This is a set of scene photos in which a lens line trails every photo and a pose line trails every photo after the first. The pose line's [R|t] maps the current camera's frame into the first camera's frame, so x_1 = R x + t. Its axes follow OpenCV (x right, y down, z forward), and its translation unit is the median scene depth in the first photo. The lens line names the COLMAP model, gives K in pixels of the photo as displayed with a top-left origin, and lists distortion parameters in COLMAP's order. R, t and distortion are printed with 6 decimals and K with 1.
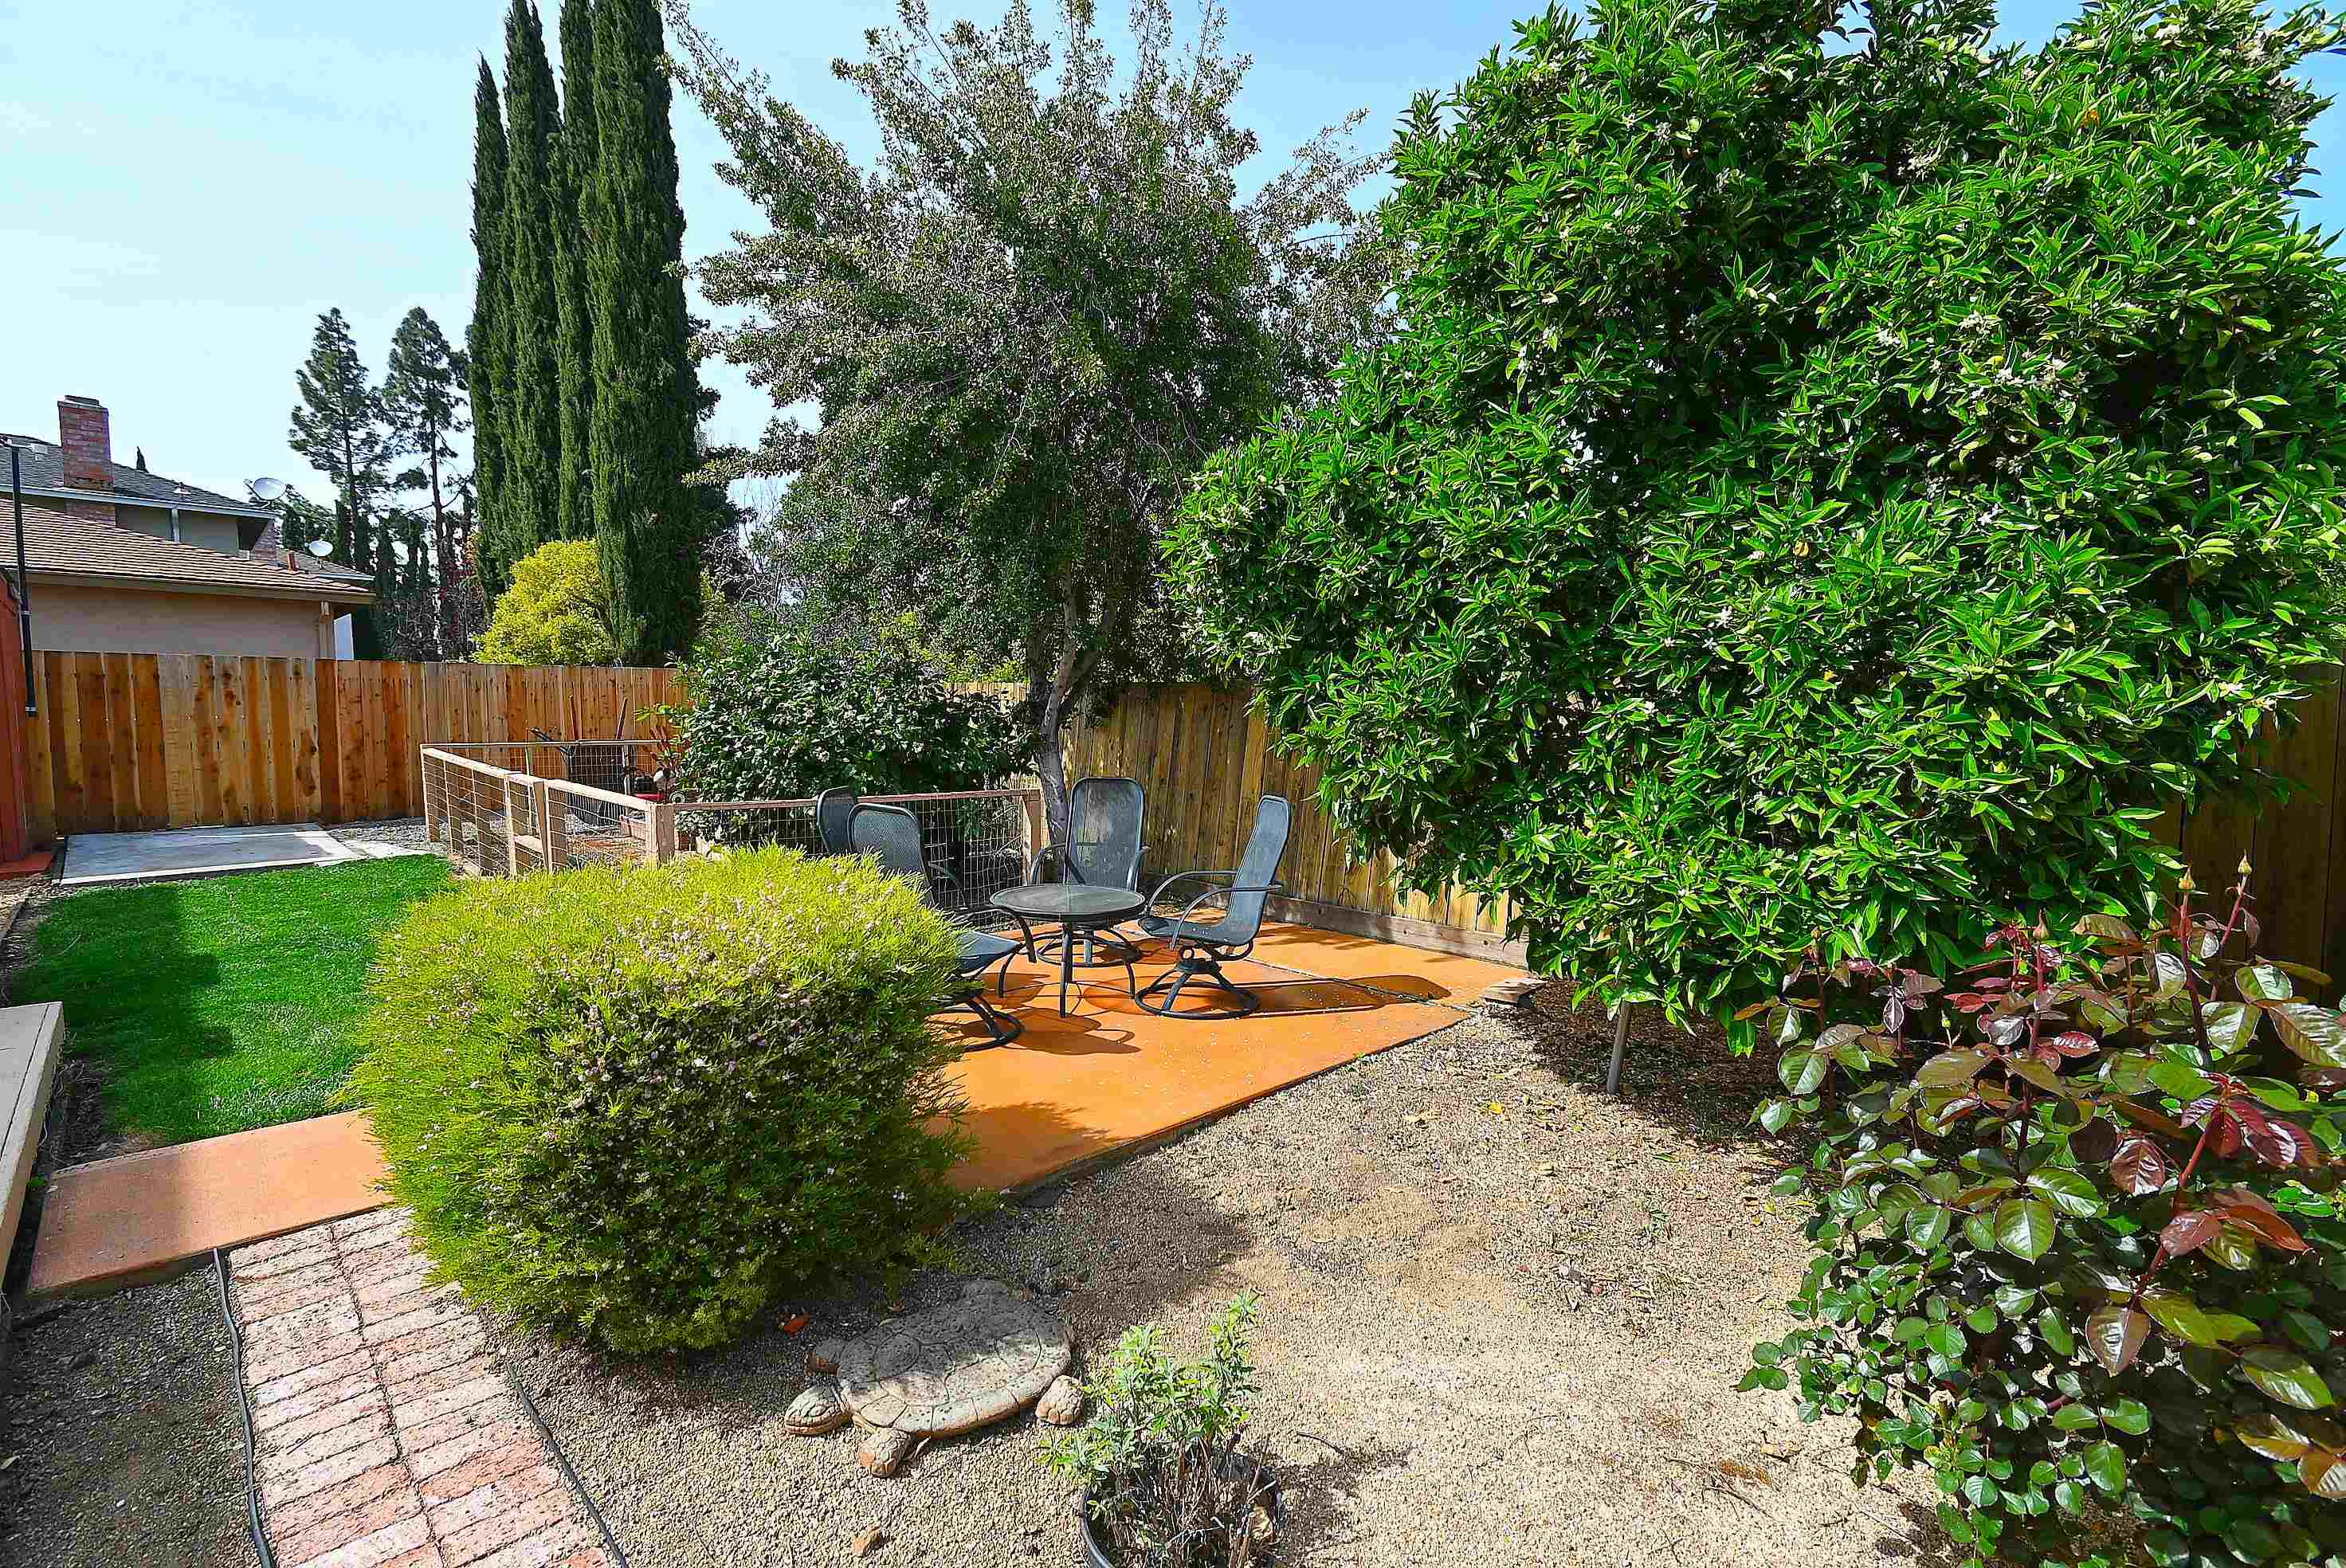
lens RADIAL K [[1043.5, 0, 1176.8], [0, 1043.5, 804.0], [0, 0, 1]] dist [0.009887, -0.005634]
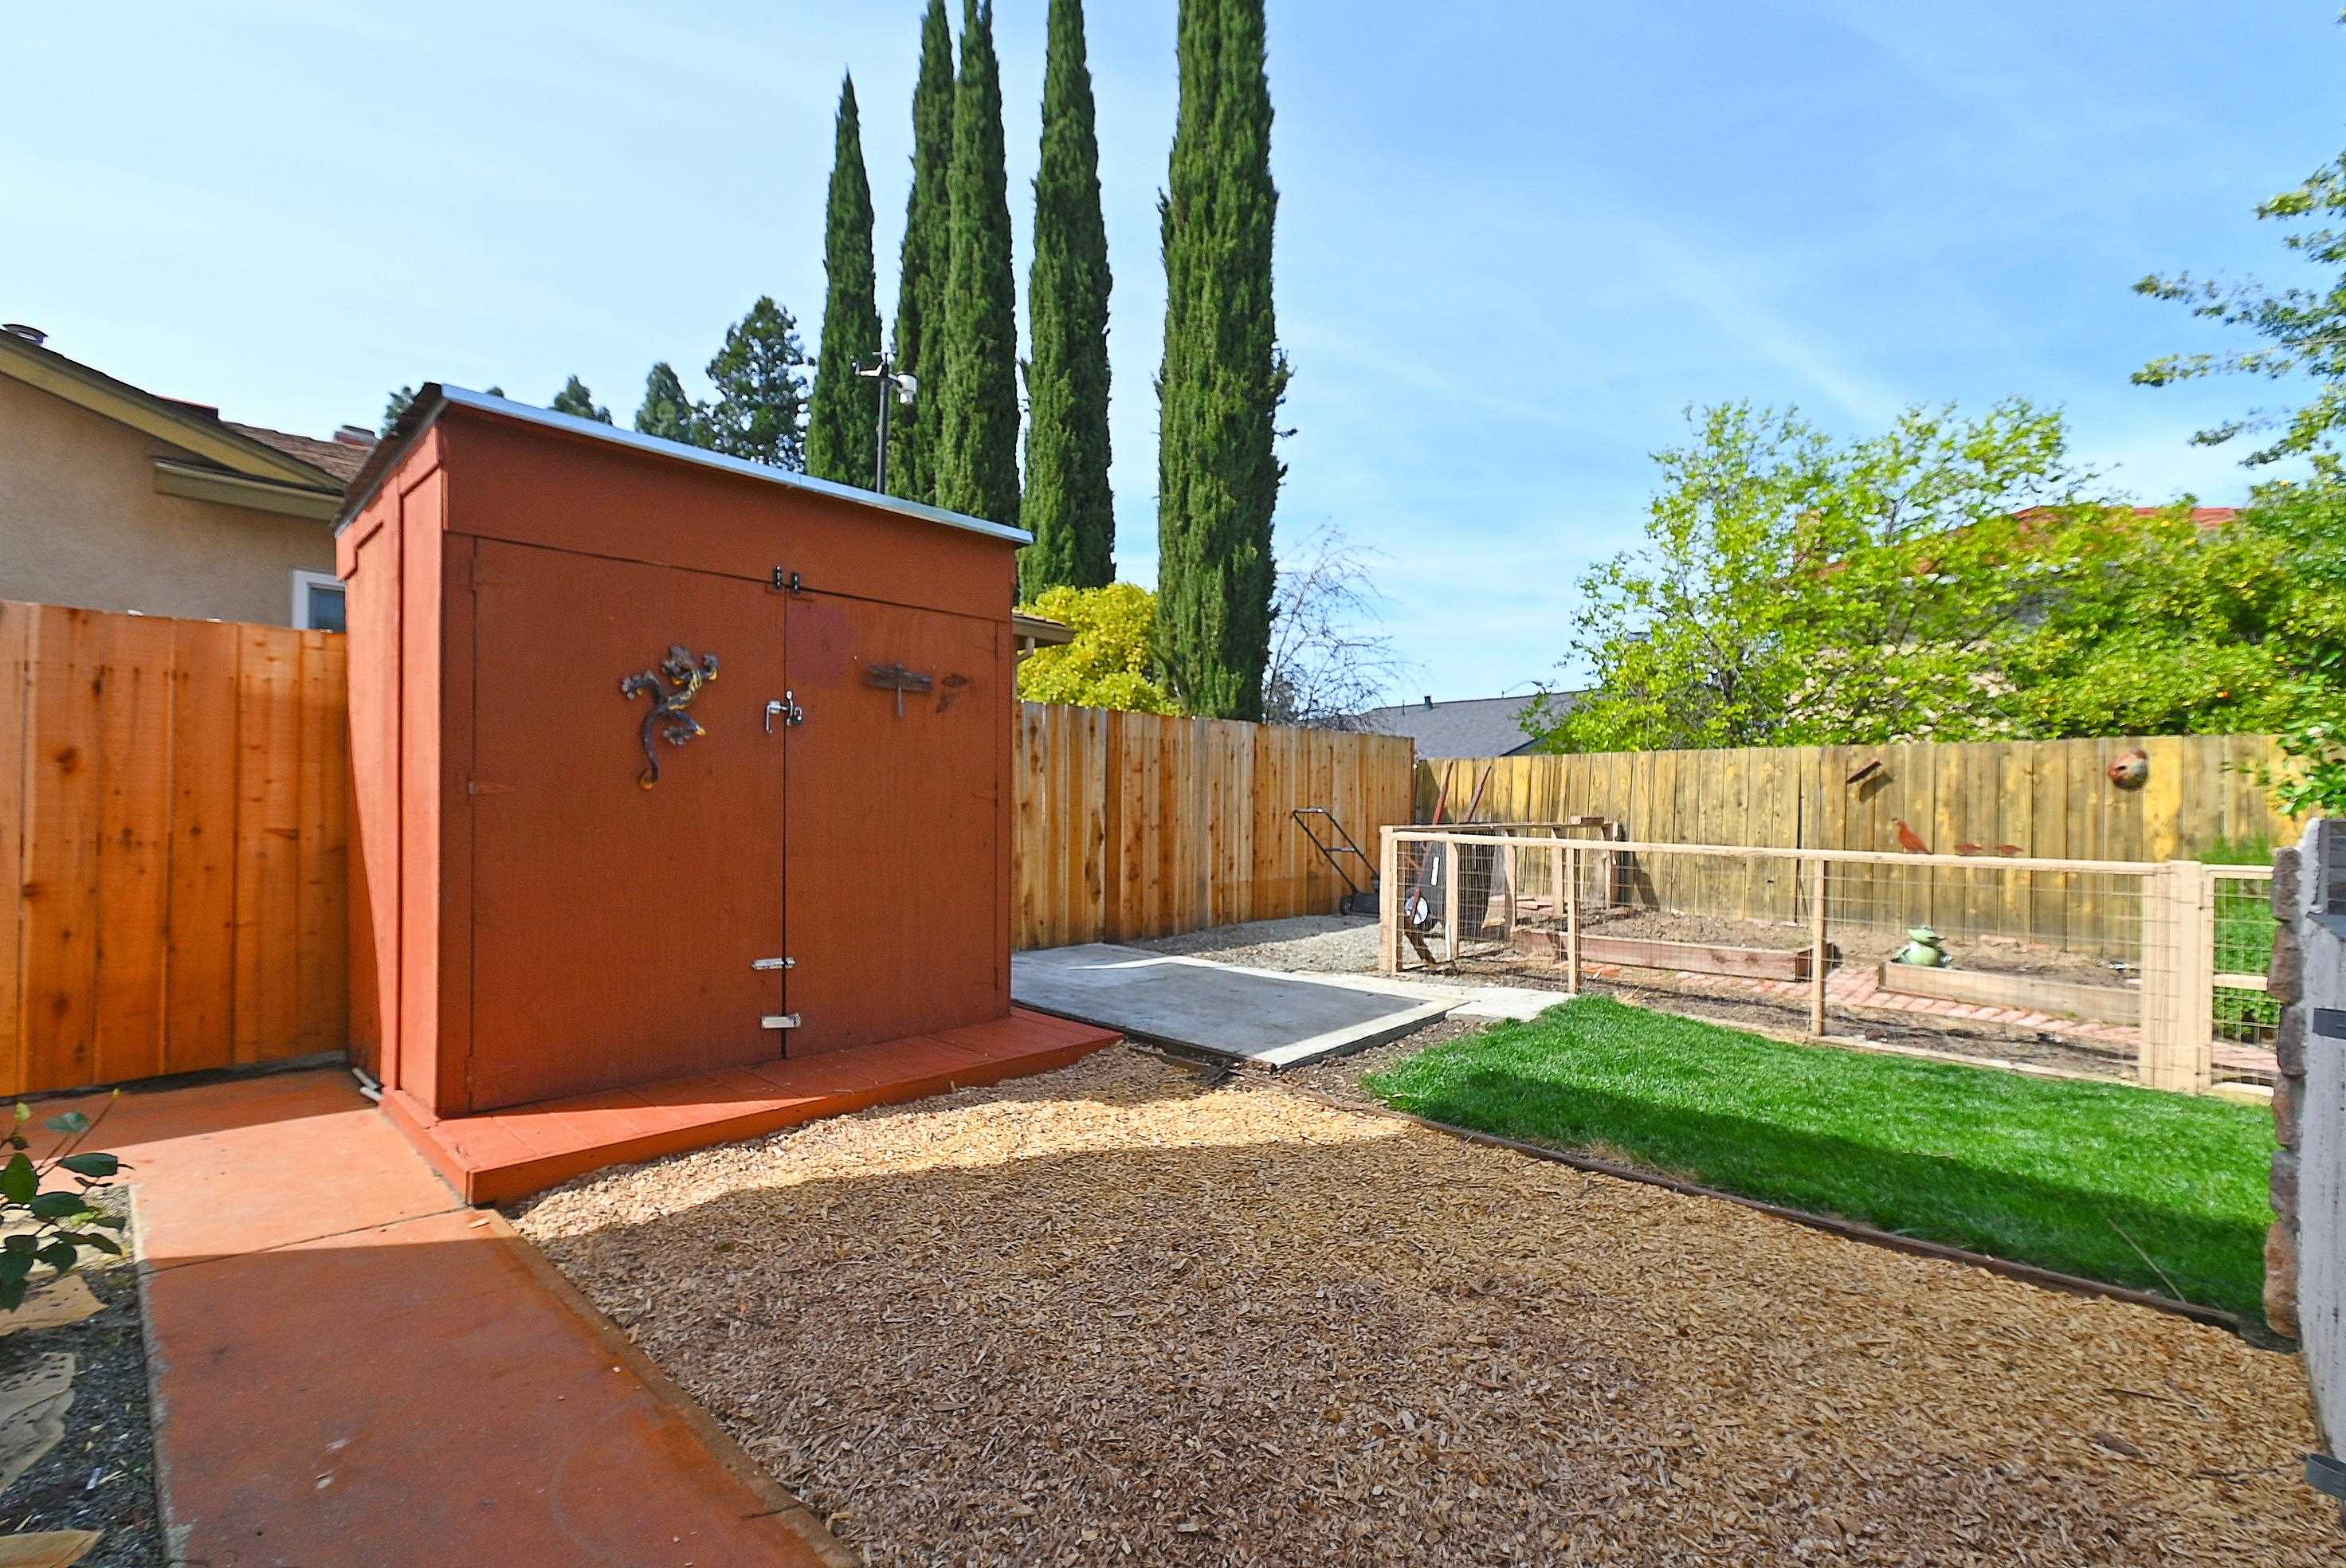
lens RADIAL K [[1043.5, 0, 1176.8], [0, 1043.5, 804.0], [0, 0, 1]] dist [0.009887, -0.005634]
pose [[0.998809, -0.002484, 0.048738, -0.765498], [0.007107, 0.995460, -0.094913, -0.007300], [-0.048281, 0.095146, 0.994292, 0.287299]]
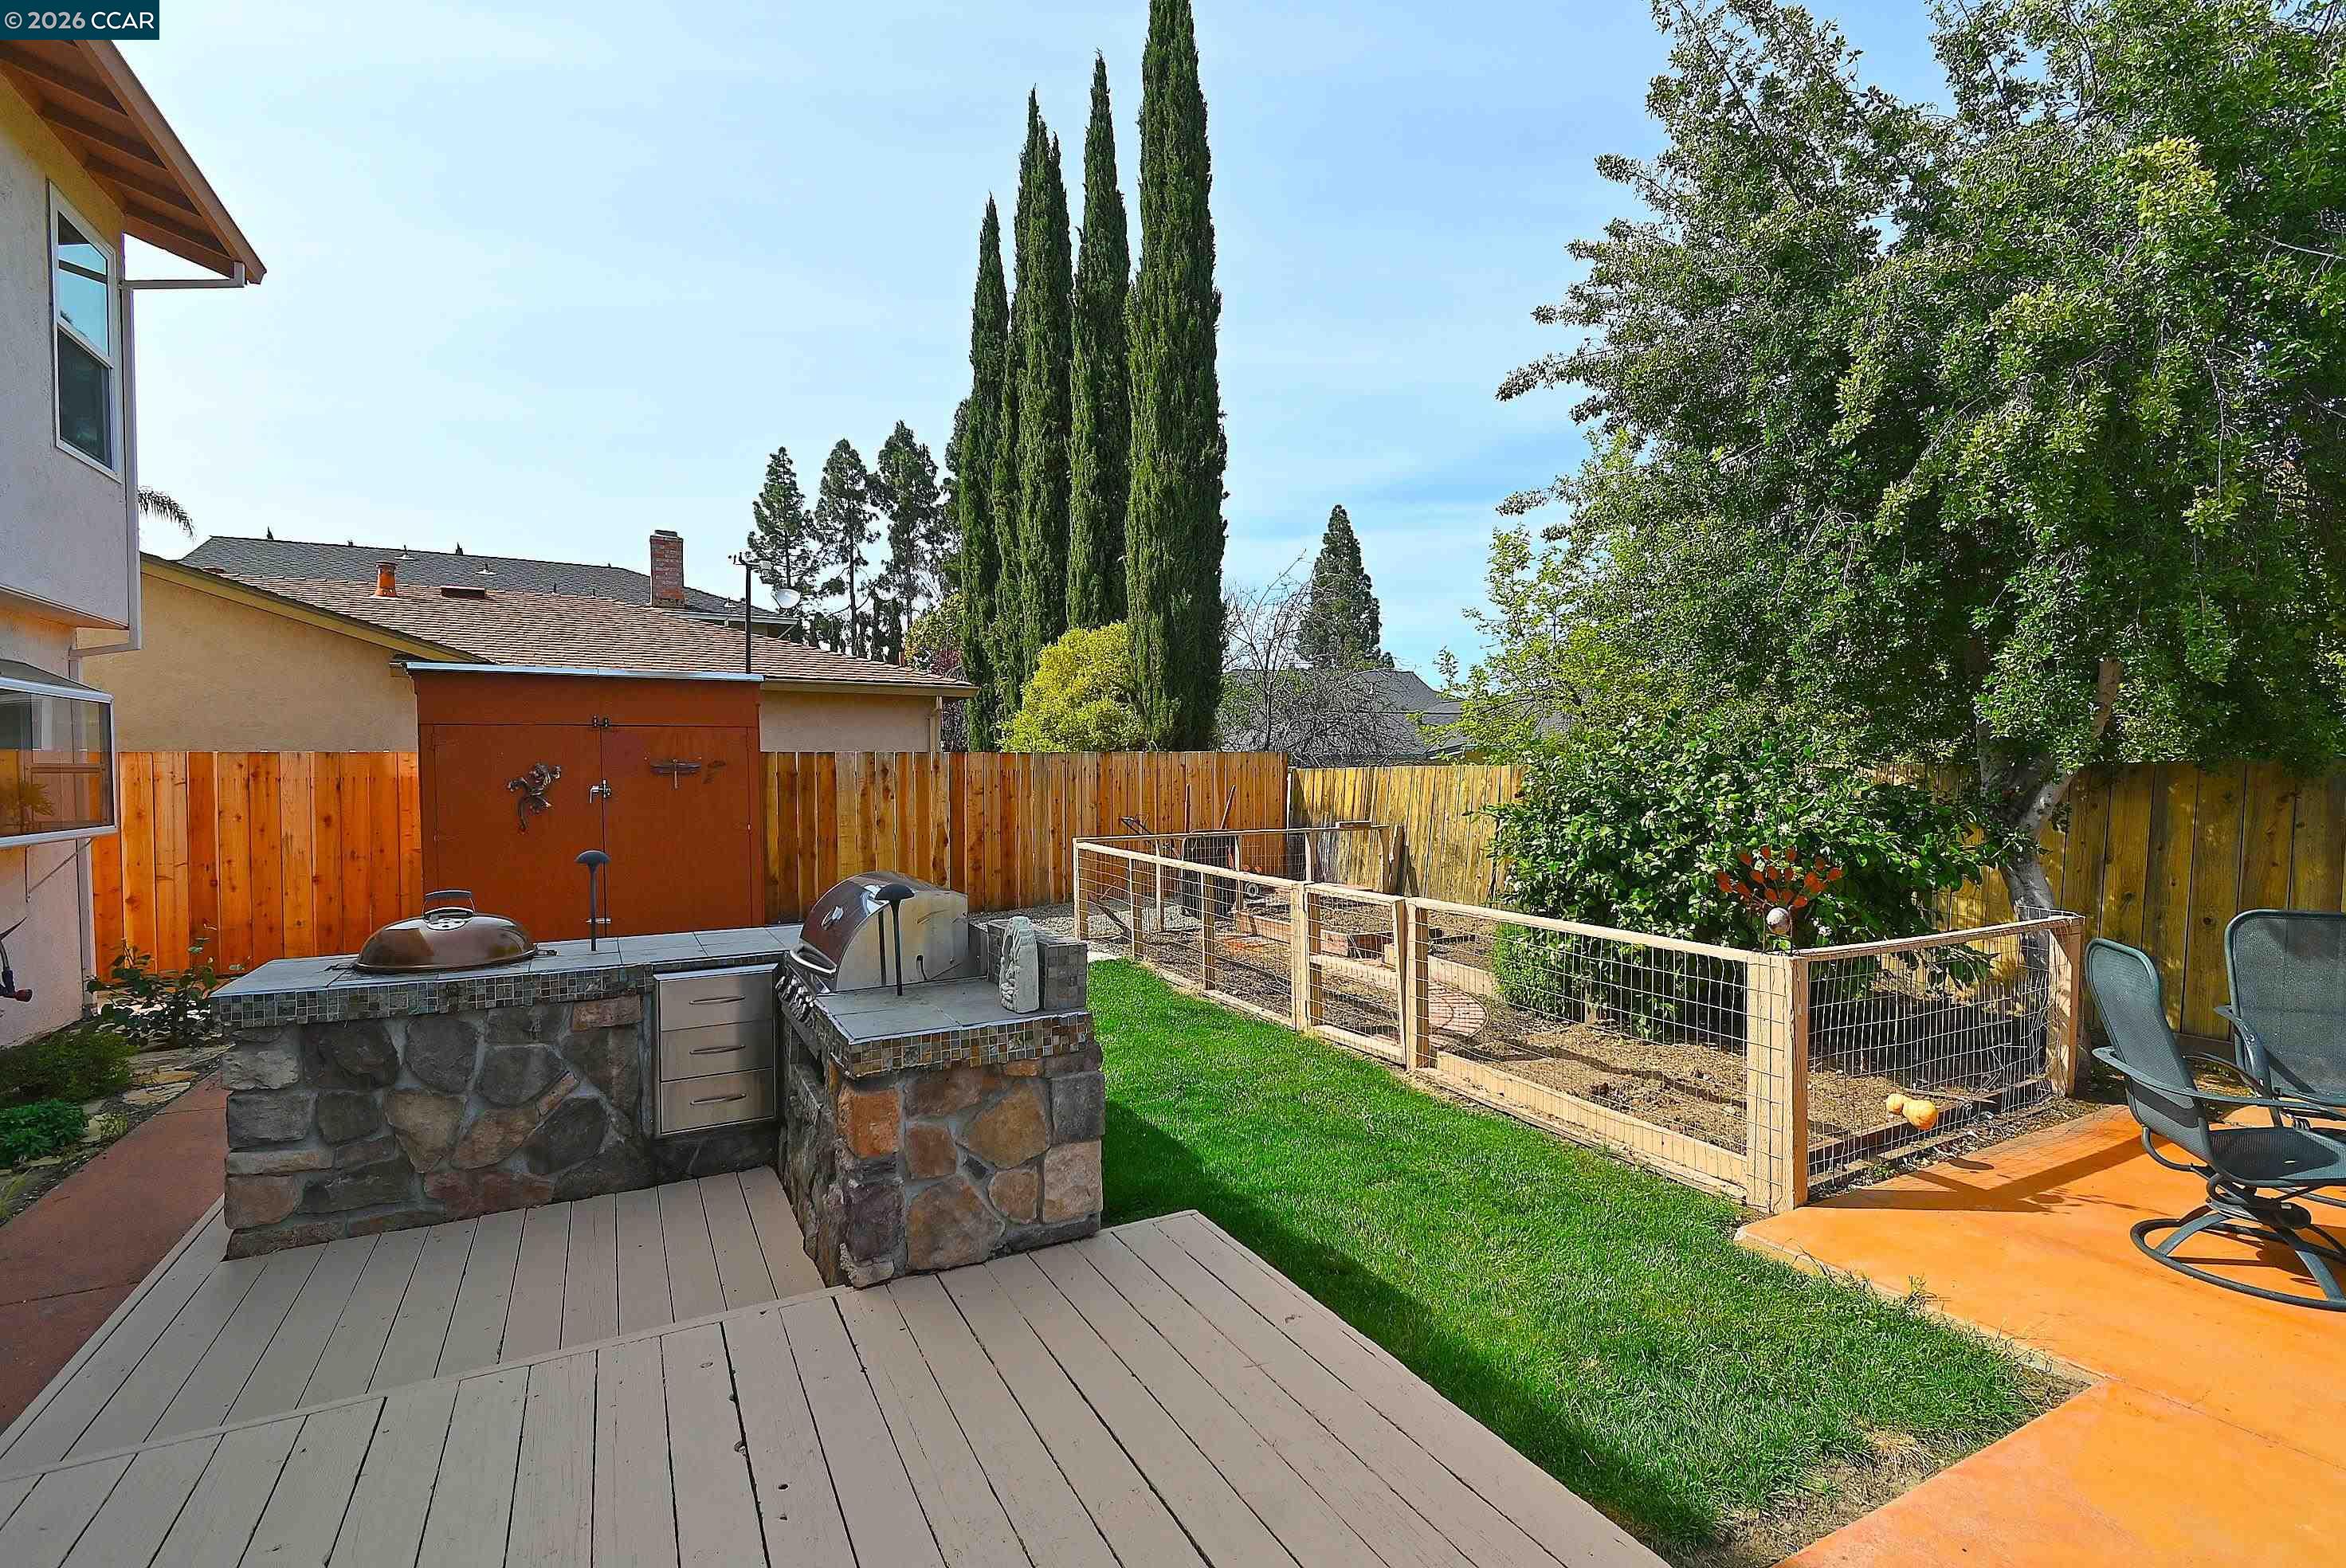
lens RADIAL K [[1045.0, 0, 1174.8], [0, 1045.0, 804.3], [0, 0, 1]] dist [0.003955, -0.000402]
pose [[0.962436, -0.009217, -0.271352, -0.317337], [-0.007567, 0.998125, -0.060742, -0.026206], [0.271403, 0.060513, 0.960562, 0.079038]]
